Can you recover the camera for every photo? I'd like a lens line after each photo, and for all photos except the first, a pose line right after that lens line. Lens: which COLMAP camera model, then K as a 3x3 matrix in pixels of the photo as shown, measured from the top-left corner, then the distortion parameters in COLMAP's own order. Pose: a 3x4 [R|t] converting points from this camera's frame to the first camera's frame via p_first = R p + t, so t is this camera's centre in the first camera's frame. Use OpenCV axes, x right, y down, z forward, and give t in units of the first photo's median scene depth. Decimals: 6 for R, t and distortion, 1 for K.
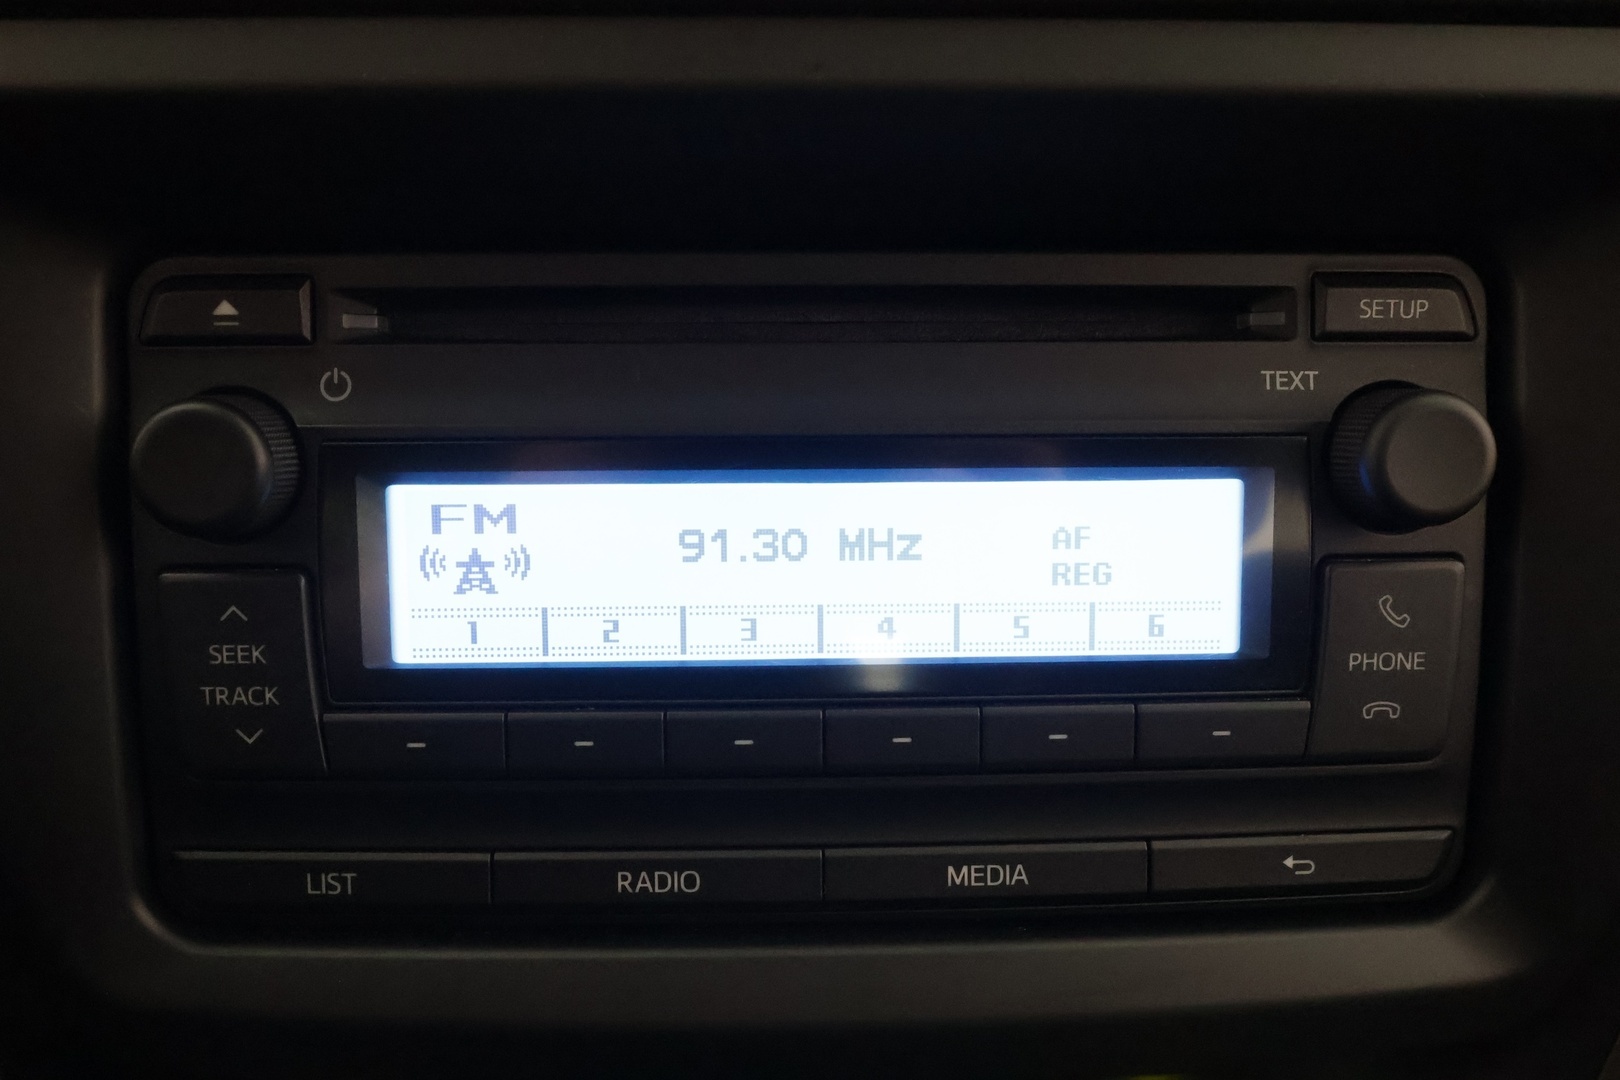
lens RADIAL K [[1275.4, 0, 785.2], [0, 1275.4, 530.9], [0, 0, 1]] dist [0.028366, -0.016241]
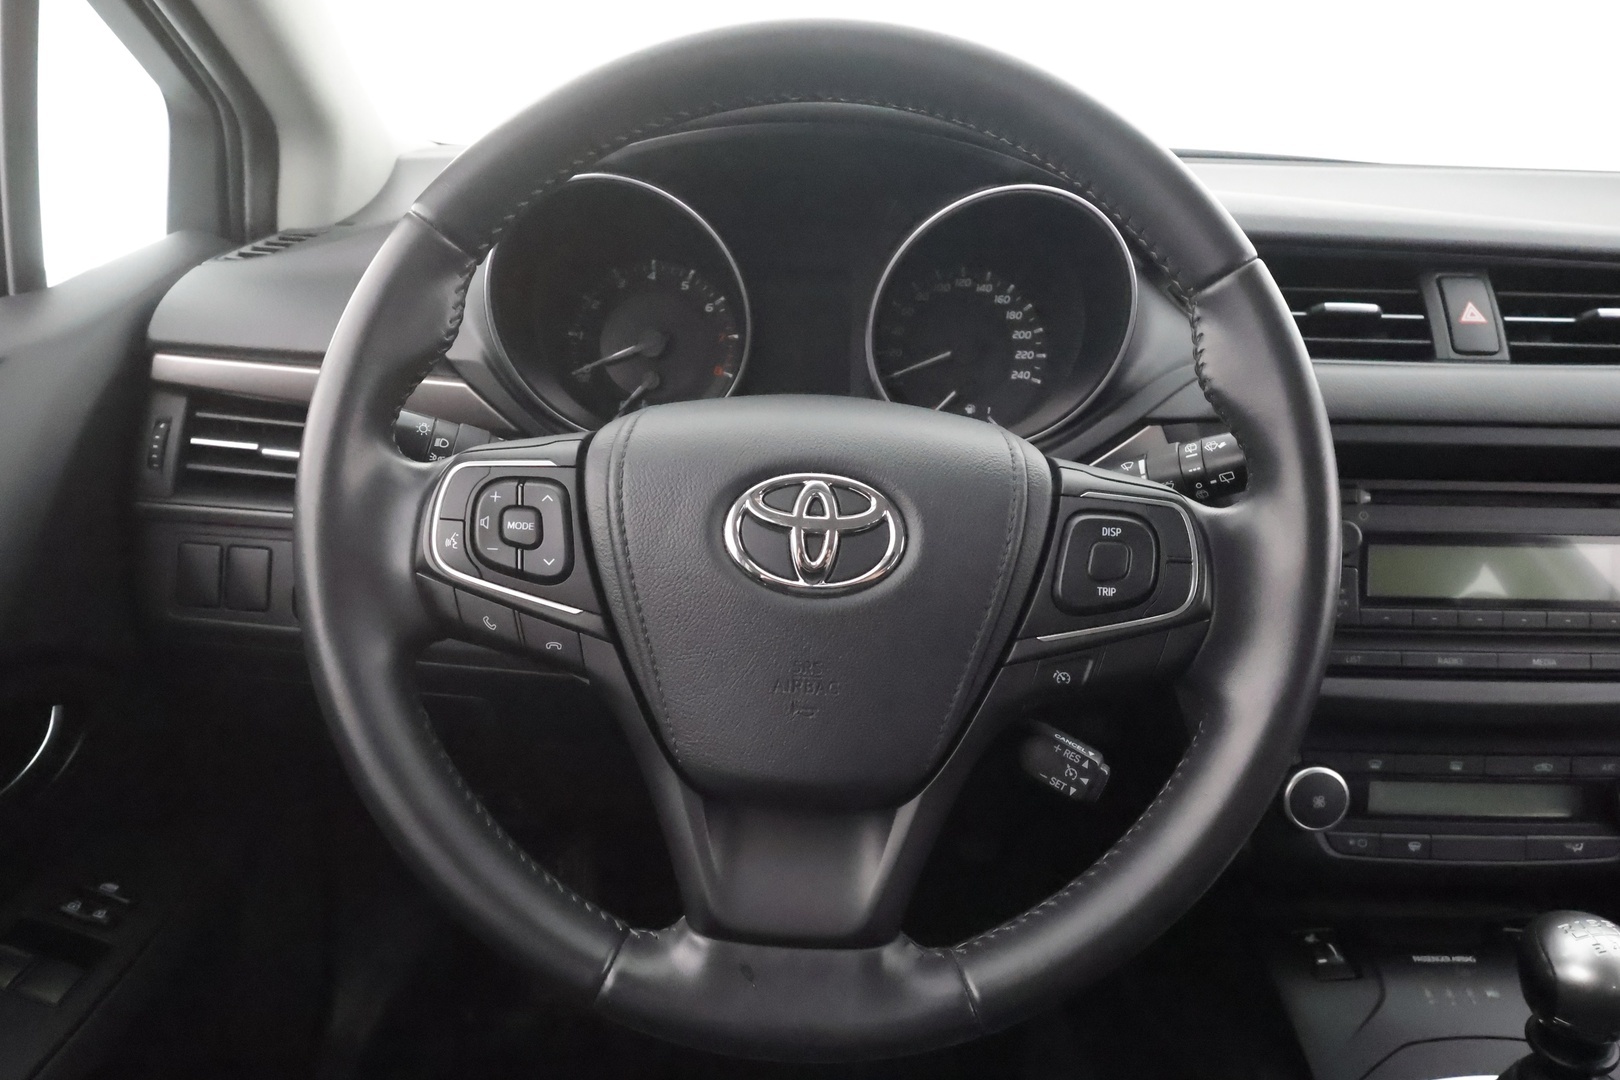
lens RADIAL K [[1151.5, 0, 809.1], [0, 1151.5, 546.4], [0, 0, 1]] dist [0.003208, 0.000660]
pose [[0.999720, 0.022947, -0.005850, -1.812266], [-0.023323, 0.996888, -0.075304, 0.240505], [0.004103, 0.075419, 0.997143, -2.122652]]
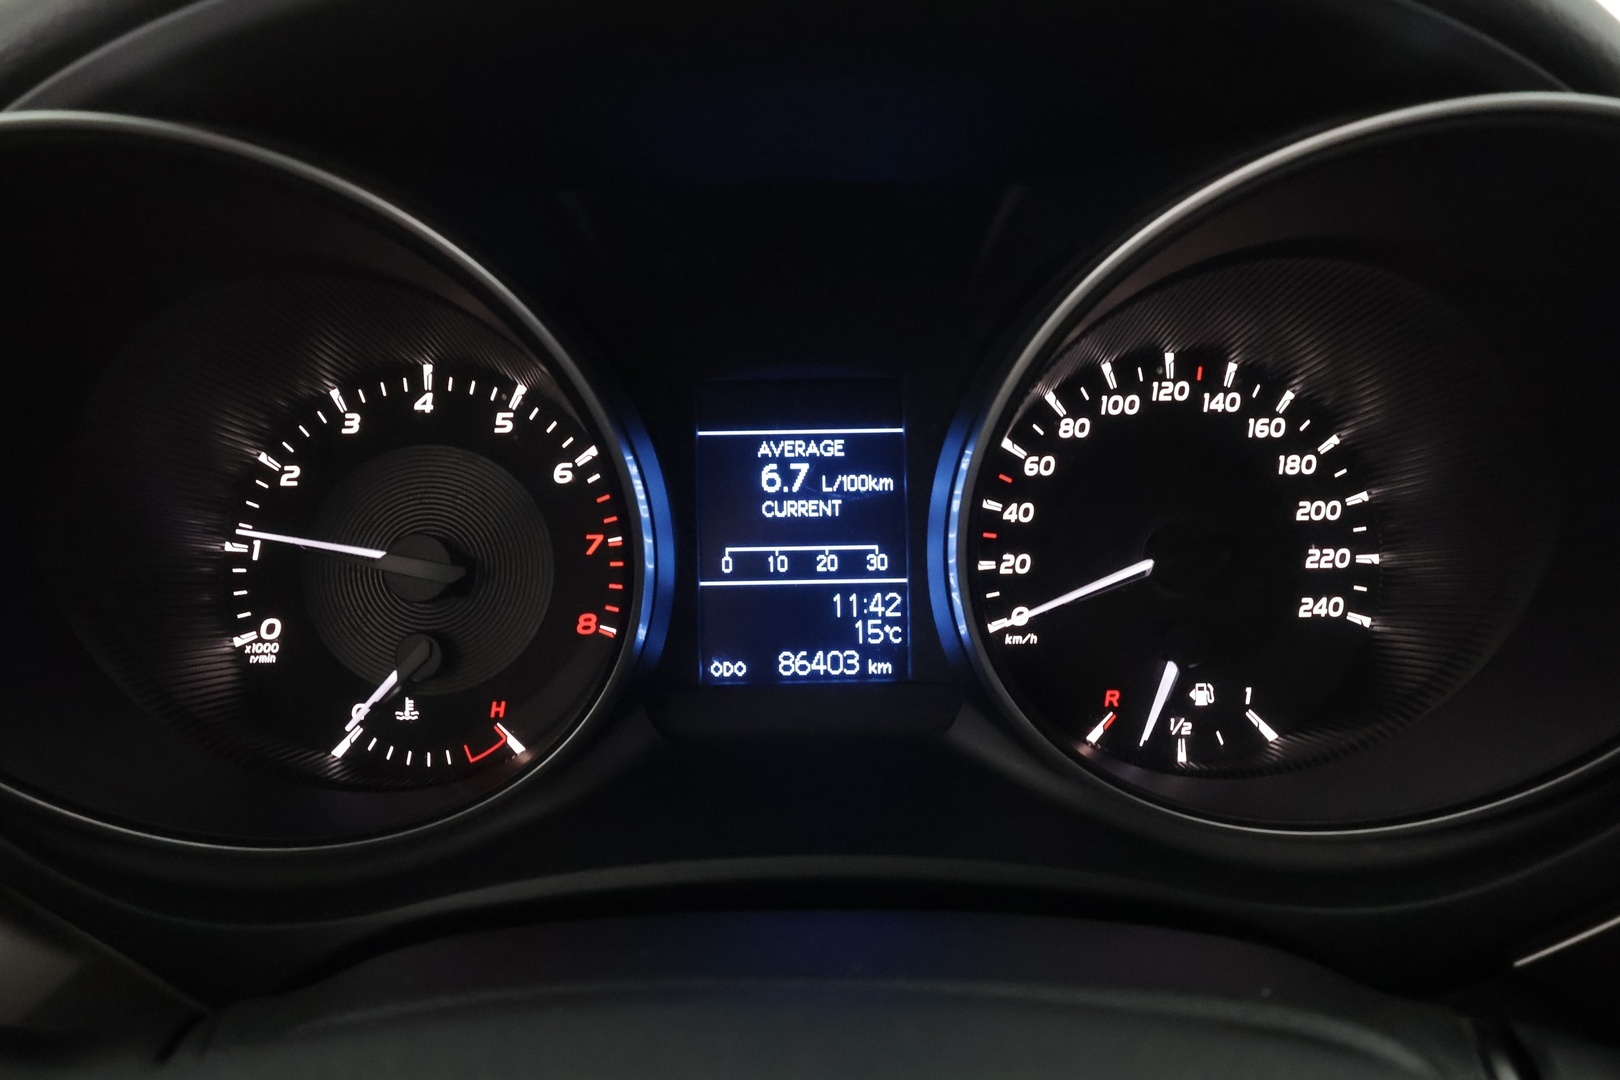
lens RADIAL K [[1275.4, 0, 805.1], [0, 1275.4, 533.9], [0, 0, 1]] dist [0.028366, -0.016241]
pose [[0.999585, -0.010334, -0.026899, -1.803749], [0.006040, 0.987884, -0.155079, -0.404727], [0.028175, 0.154852, 0.987536, -0.282481]]
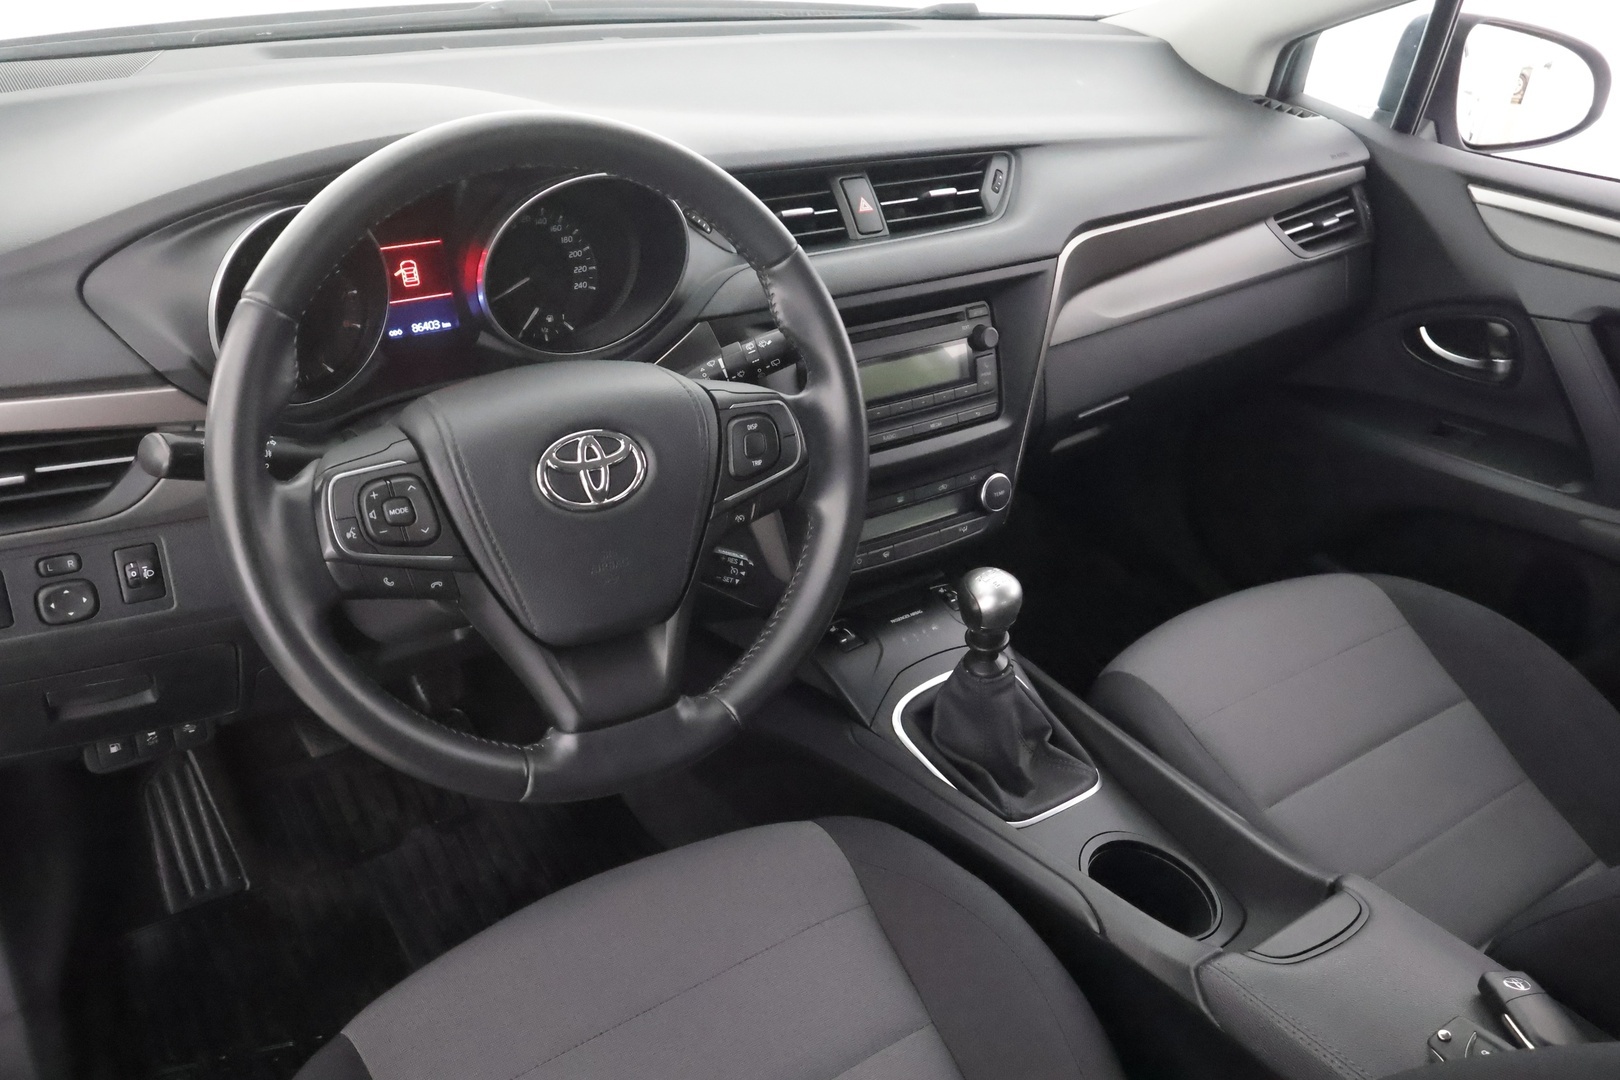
lens RADIAL K [[1275.4, 0, 811.0], [0, 1275.4, 539.9], [0, 0, 1]] dist [0.028366, -0.016241]
pose [[0.836755, -0.235142, 0.494519, -3.170442], [0.177824, 0.970845, 0.160744, -0.233331], [-0.517899, -0.046566, 0.854173, -3.488187]]
